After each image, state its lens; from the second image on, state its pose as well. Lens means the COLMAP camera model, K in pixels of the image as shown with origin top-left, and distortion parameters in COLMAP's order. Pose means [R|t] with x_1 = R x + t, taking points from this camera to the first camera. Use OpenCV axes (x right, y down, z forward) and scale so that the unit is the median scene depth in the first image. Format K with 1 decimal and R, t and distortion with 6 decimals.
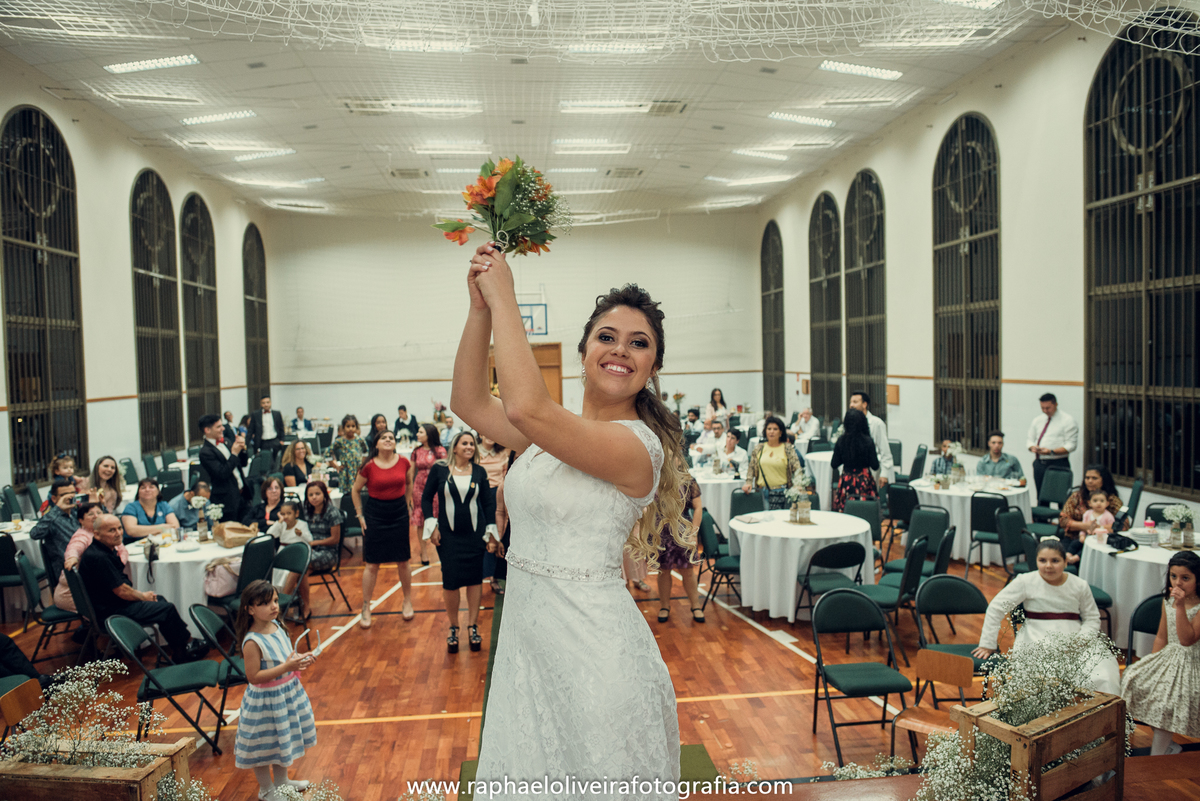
lens RADIAL K [[818.3, 0, 594.1], [0, 818.3, 401.7], [0, 0, 1]] dist [-0.036976, 0.021135]
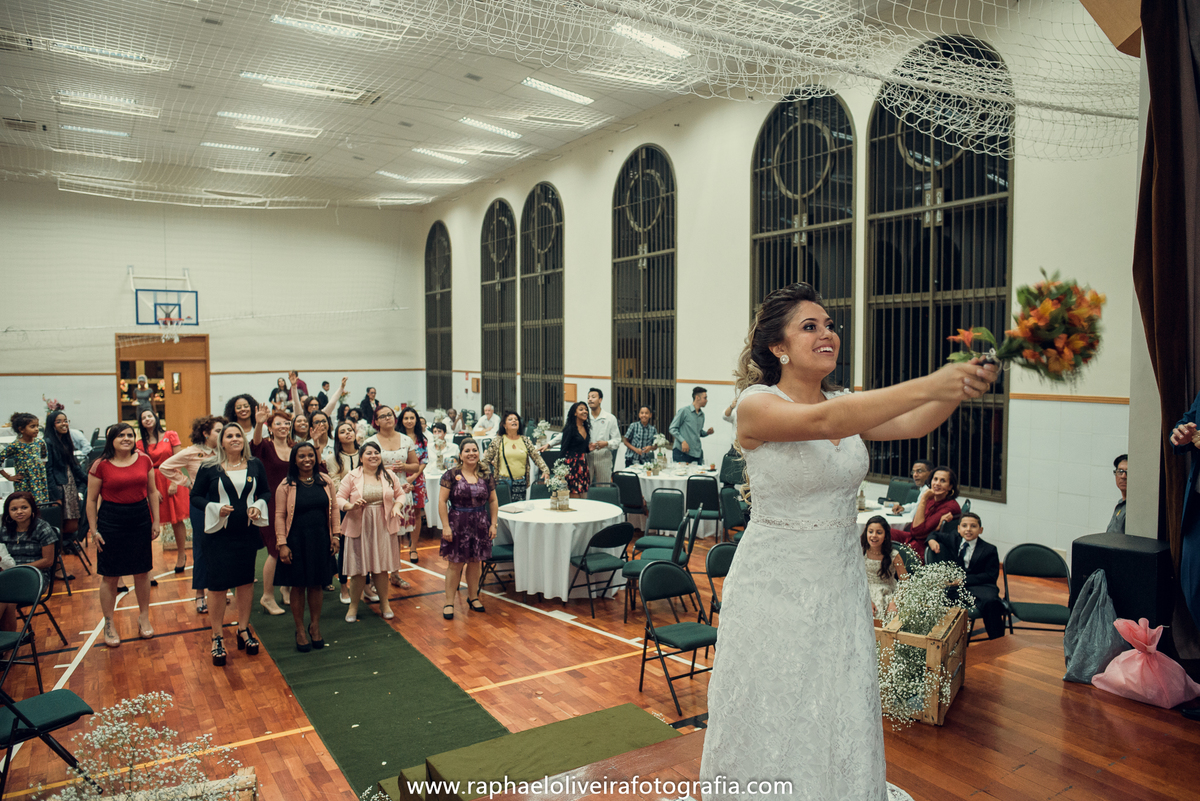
lens RADIAL K [[818.3, 0, 595.6], [0, 818.3, 399.9], [0, 0, 1]] dist [-0.036976, 0.021135]
pose [[0.899805, 0.000641, 0.436292, -0.100007], [-0.000180, 0.999999, -0.001098, 0.002648], [-0.436292, 0.000909, 0.899804, 0.005455]]
